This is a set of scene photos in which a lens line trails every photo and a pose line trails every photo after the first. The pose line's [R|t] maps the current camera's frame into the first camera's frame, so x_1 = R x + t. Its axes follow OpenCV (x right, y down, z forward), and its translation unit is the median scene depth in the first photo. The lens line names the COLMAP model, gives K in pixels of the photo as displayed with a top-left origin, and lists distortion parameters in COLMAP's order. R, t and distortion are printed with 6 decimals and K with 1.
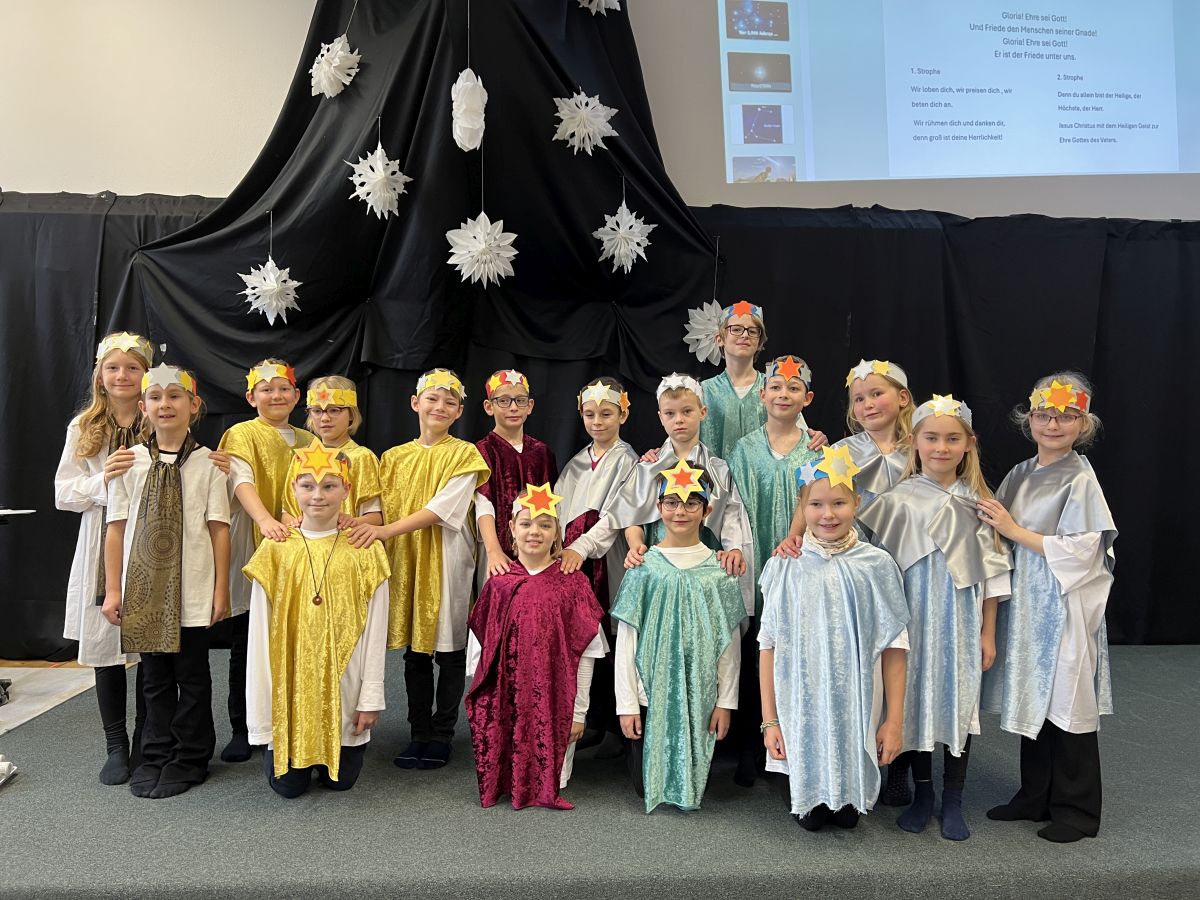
lens RADIAL K [[897.6, 0, 598.8], [0, 897.6, 445.4], [0, 0, 1]] dist [0.041397, -0.025408]
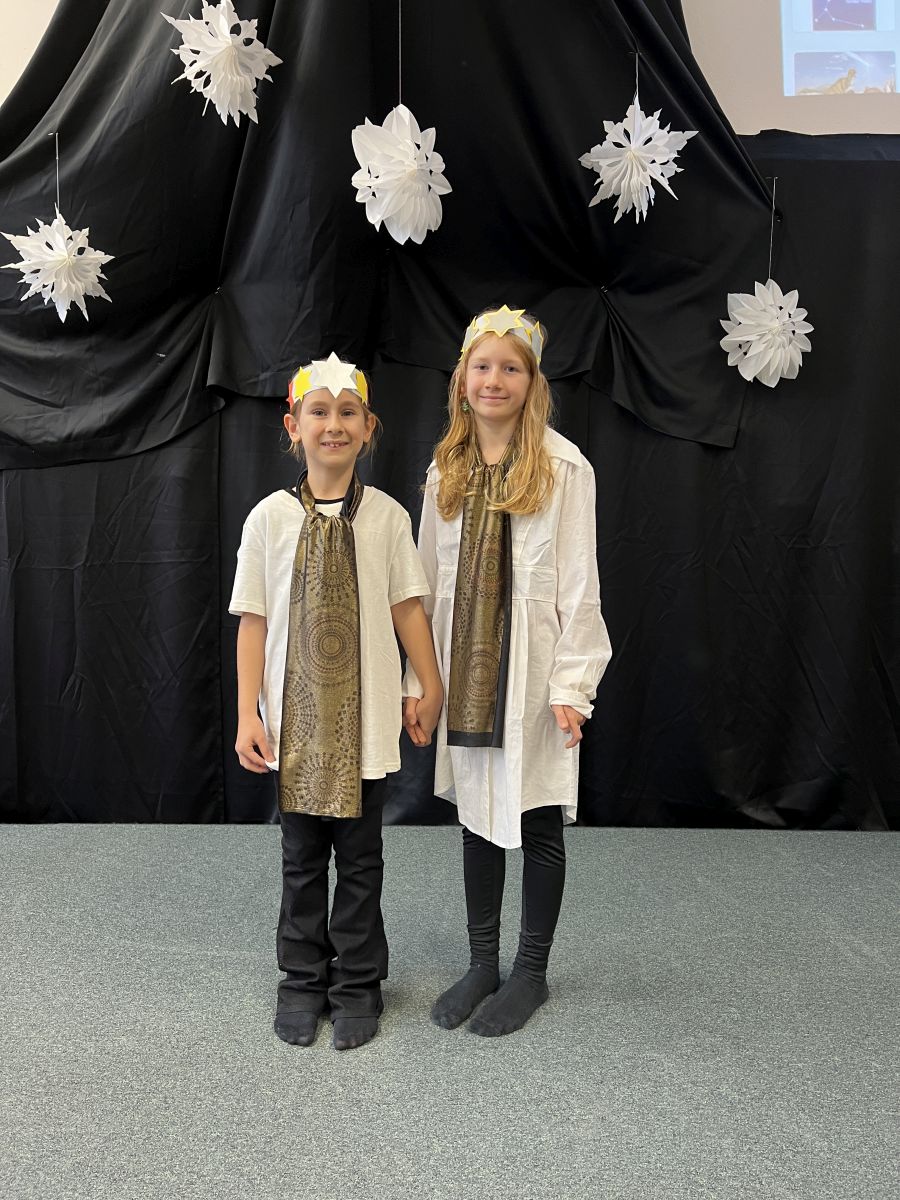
lens RADIAL K [[897.6, 0, 452.2], [0, 897.6, 602.5], [0, 0, 1]] dist [0.041397, -0.025408]
pose [[0.999183, 0.003685, -0.040250, -0.065407], [-0.001363, 0.998341, 0.057557, 0.024769], [0.040396, -0.057455, 0.997530, 0.368929]]
